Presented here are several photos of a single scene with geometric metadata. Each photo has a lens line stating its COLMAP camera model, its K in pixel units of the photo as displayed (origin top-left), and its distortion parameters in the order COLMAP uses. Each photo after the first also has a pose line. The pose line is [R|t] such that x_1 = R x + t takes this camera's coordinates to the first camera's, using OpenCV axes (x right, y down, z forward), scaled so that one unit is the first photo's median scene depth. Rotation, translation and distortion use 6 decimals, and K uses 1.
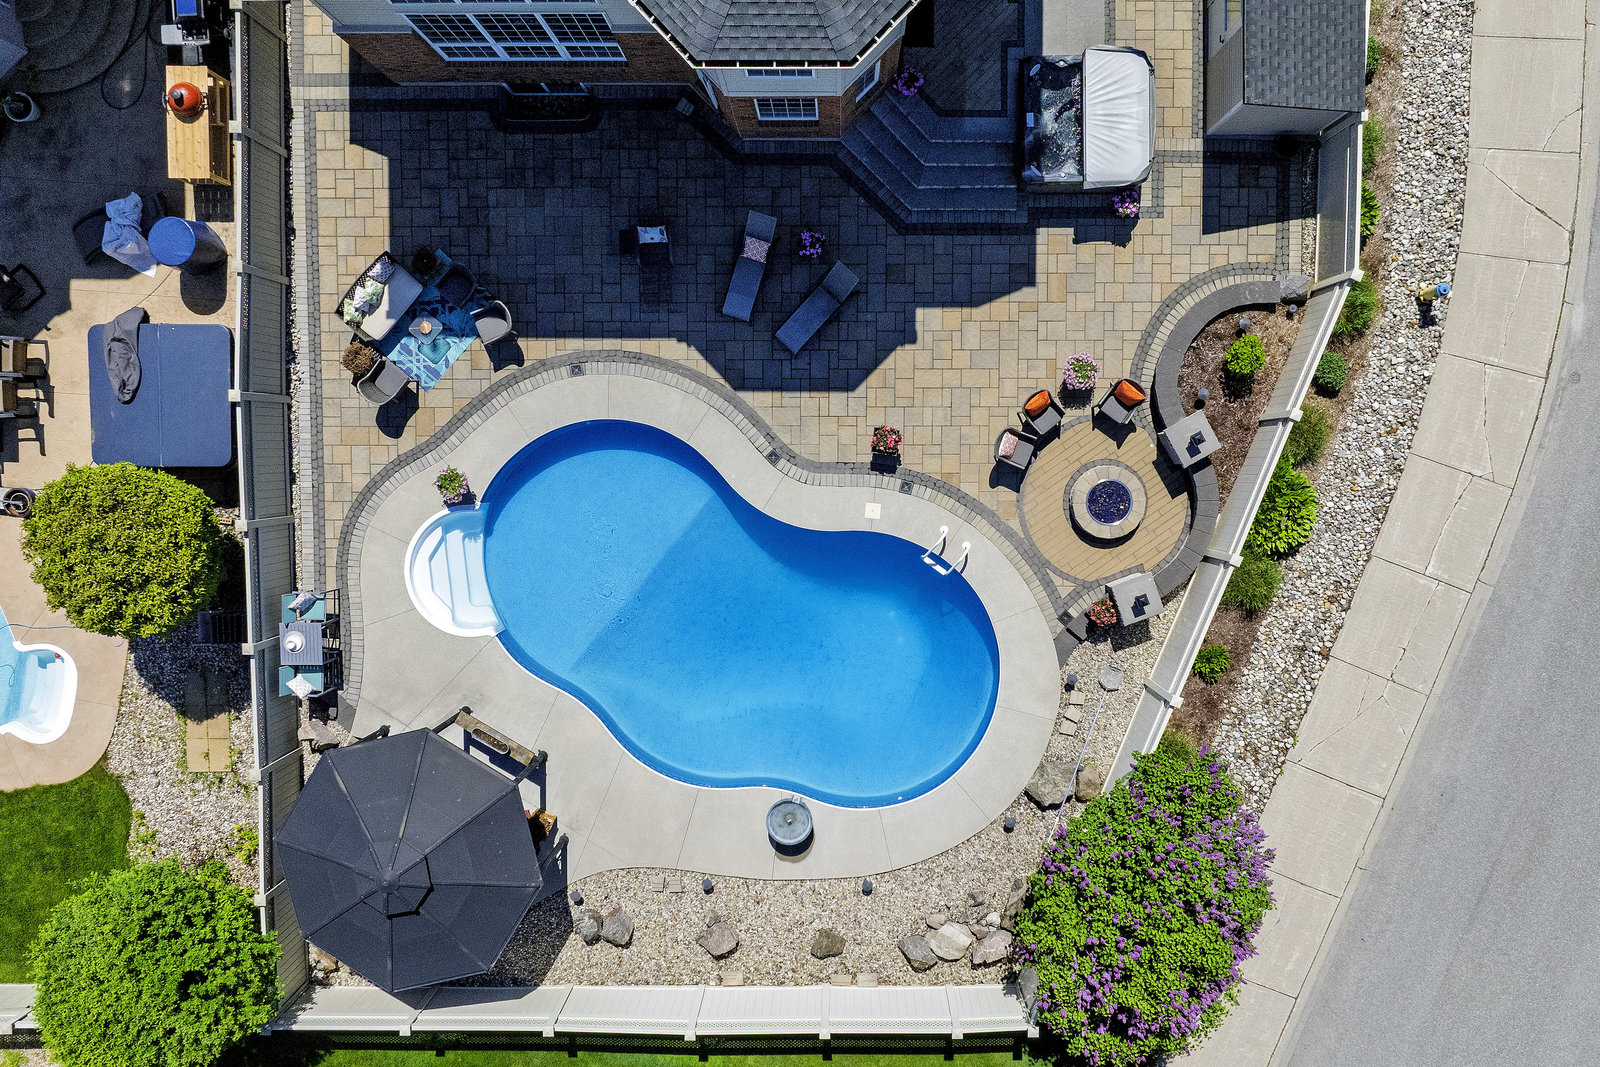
lens RADIAL K [[1323.3, 0, 825.2], [0, 1323.3, 523.8], [0, 0, 1]] dist [-0.023713, 0.000267]
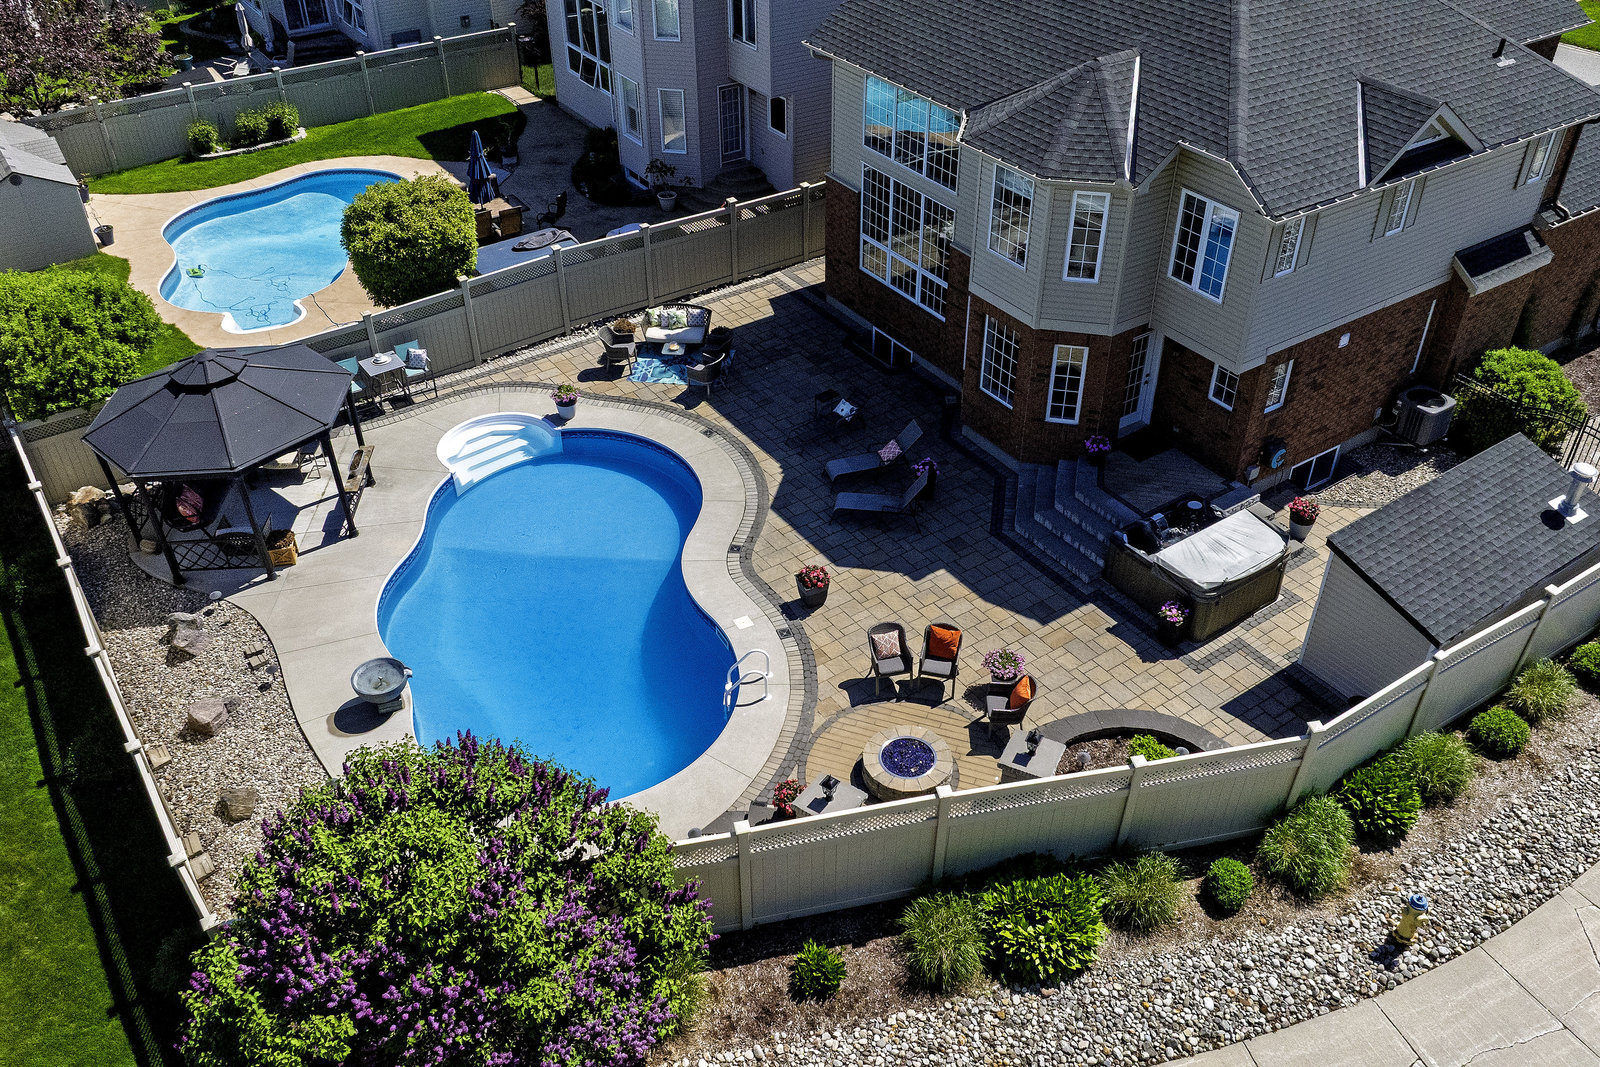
lens RADIAL K [[1323.3, 0, 814.0], [0, 1323.3, 546.2], [0, 0, 1]] dist [-0.023713, 0.000267]
pose [[0.568039, 0.507704, -0.647742, 0.633134], [-0.821434, 0.301194, -0.484281, 0.379031], [-0.050776, 0.807168, 0.588135, 0.417797]]
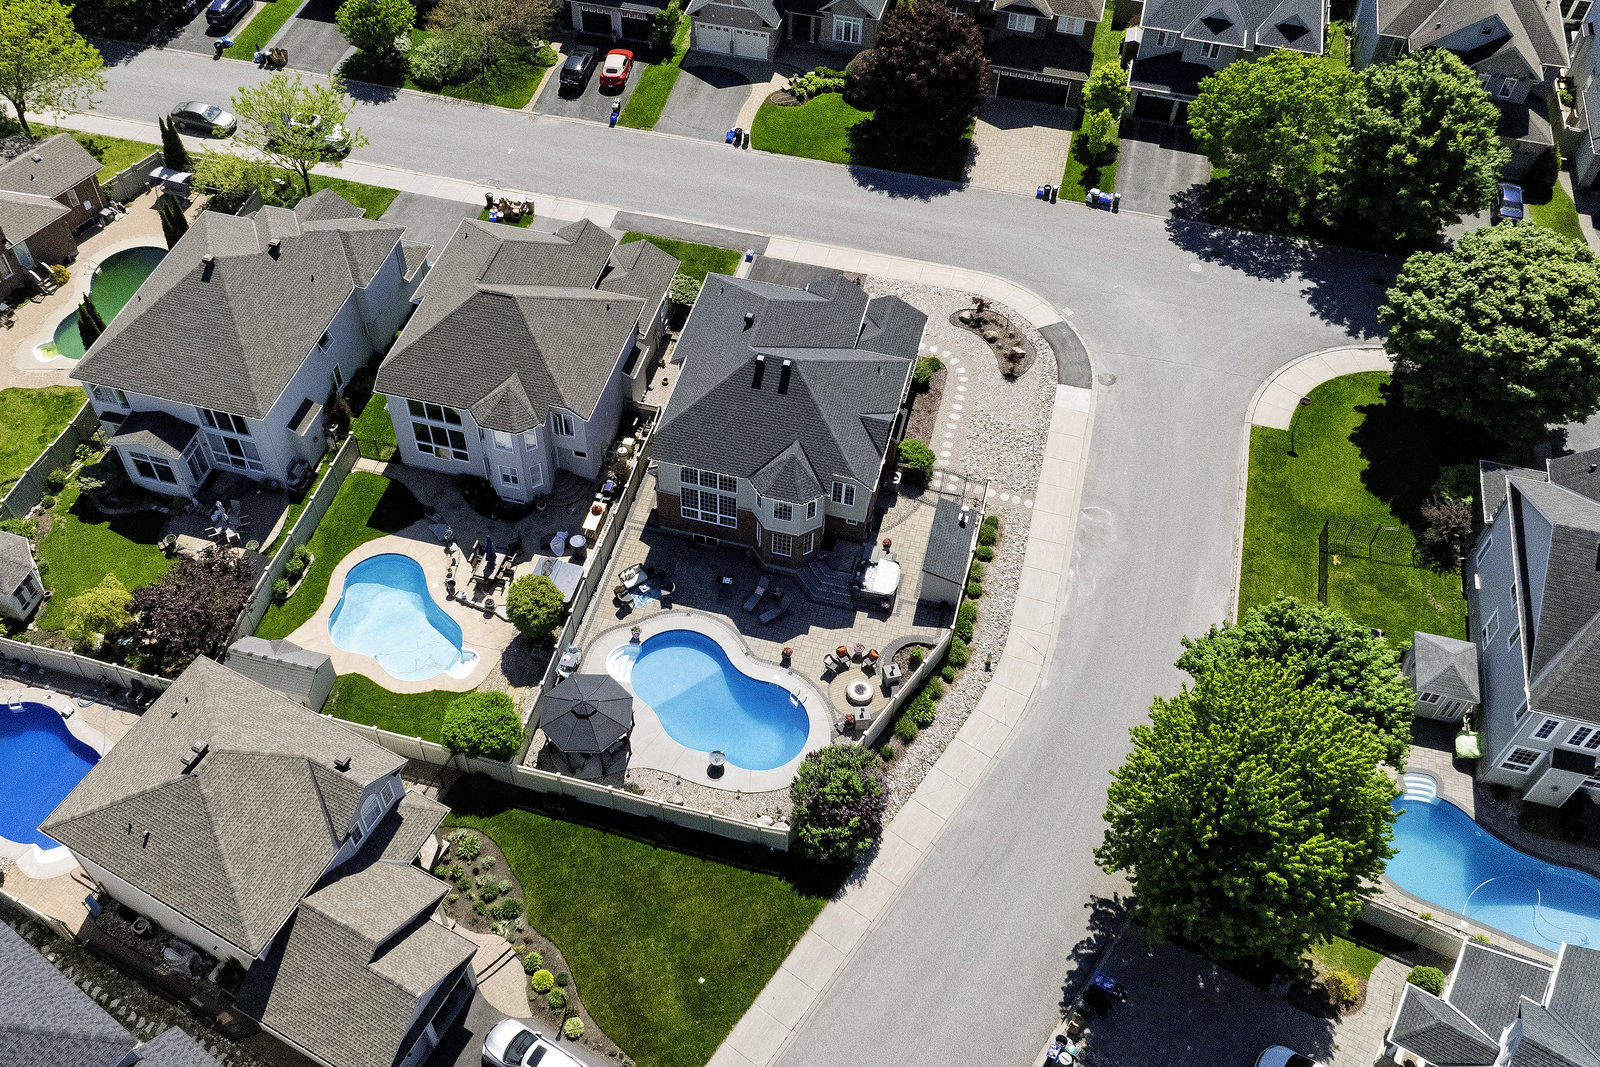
lens RADIAL K [[1408.9, 0, 740.9], [0, 1408.9, 544.6], [0, 0, 1]] dist [-0.009307, -0.040592]
pose [[0.964994, 0.211216, -0.155483, 0.363412], [-0.260924, 0.713100, -0.650697, 1.729800], [-0.026563, 0.668488, 0.743249, -1.371129]]
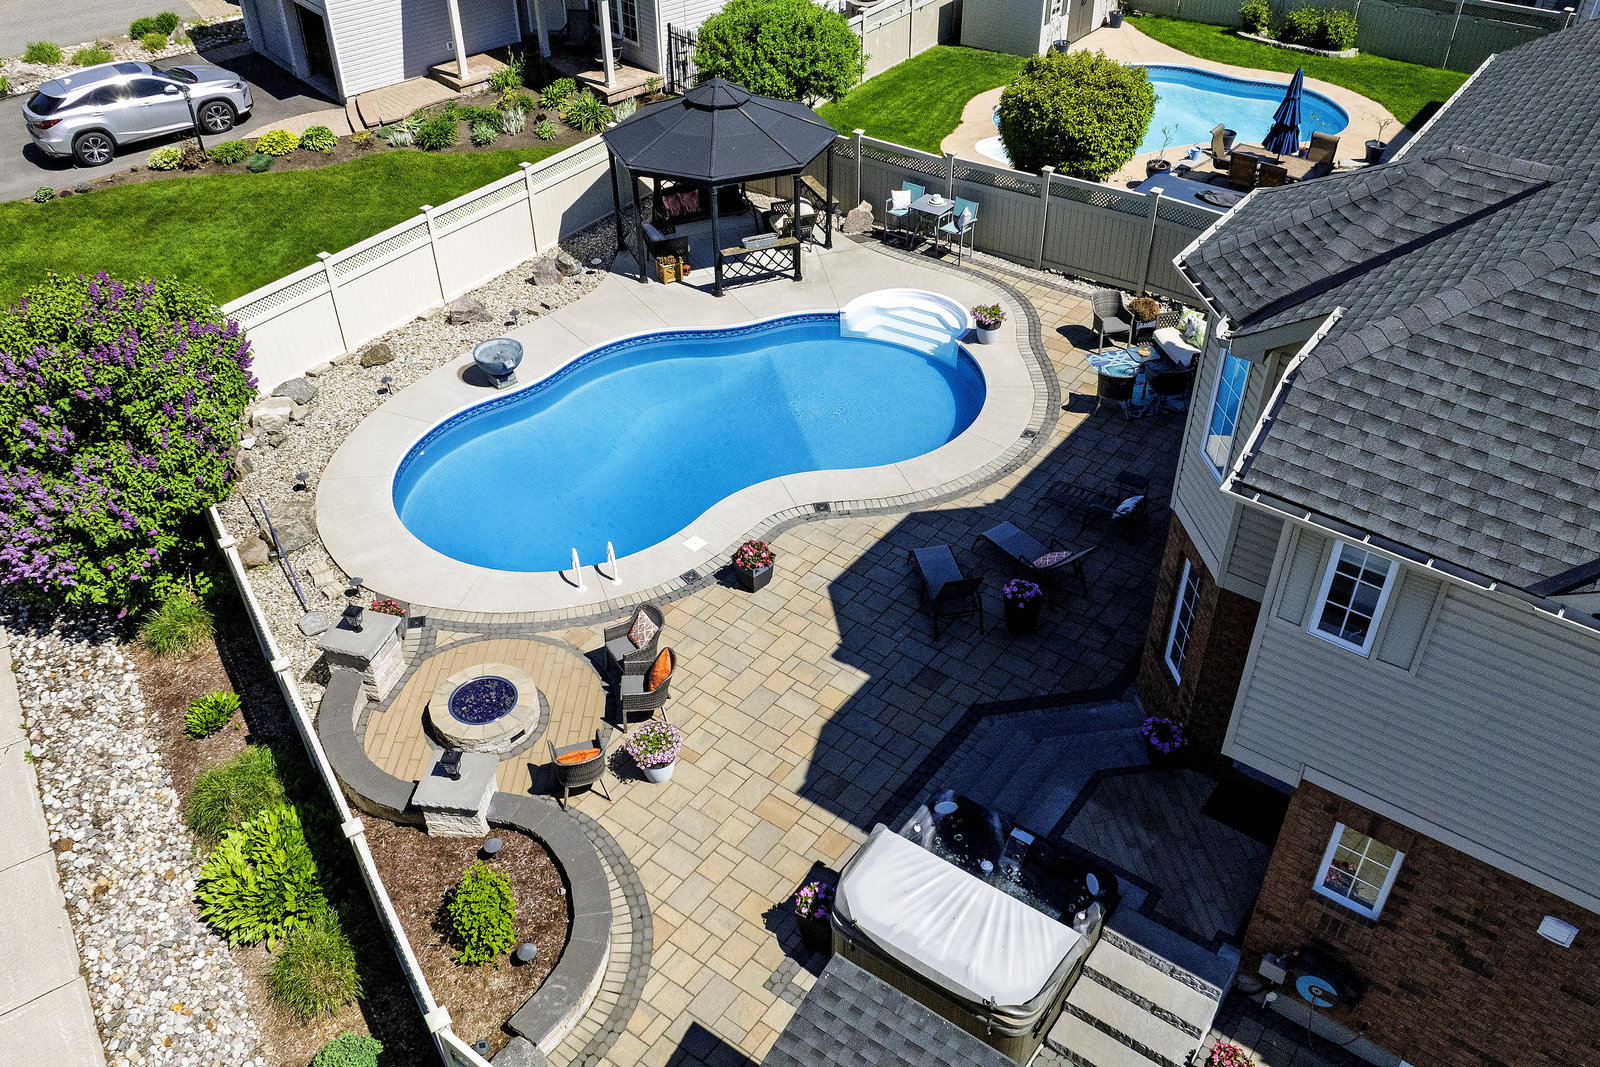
lens RADIAL K [[1323.3, 0, 811.1], [0, 1323.3, 542.8], [0, 0, 1]] dist [-0.023713, 0.000267]
pose [[-0.589545, 0.511612, -0.625052, 0.496543], [-0.806892, -0.408378, 0.426794, -0.409559], [-0.036904, 0.755963, 0.653573, 0.476349]]
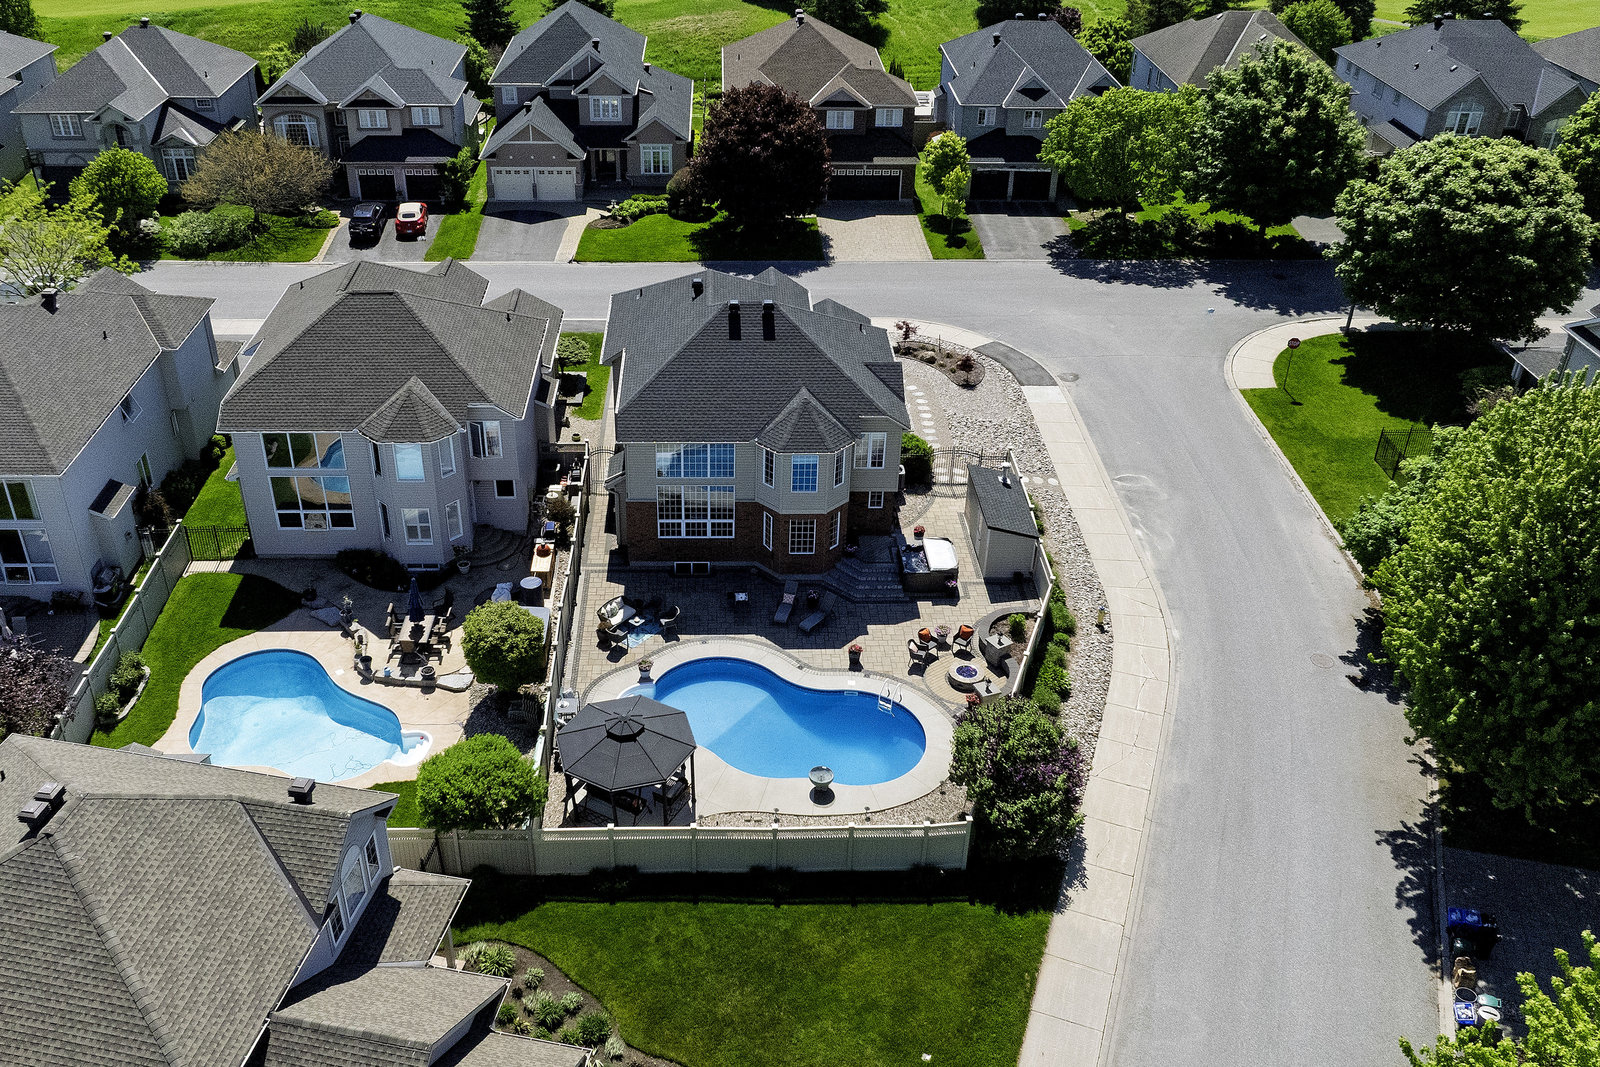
lens RADIAL K [[1408.9, 0, 746.9], [0, 1408.9, 525.4], [0, 0, 1]] dist [-0.009307, -0.040592]
pose [[0.999609, 0.001185, 0.027952, -0.183615], [0.023957, 0.479696, -0.877108, 1.753781], [-0.014448, 0.877434, 0.479480, -0.233475]]
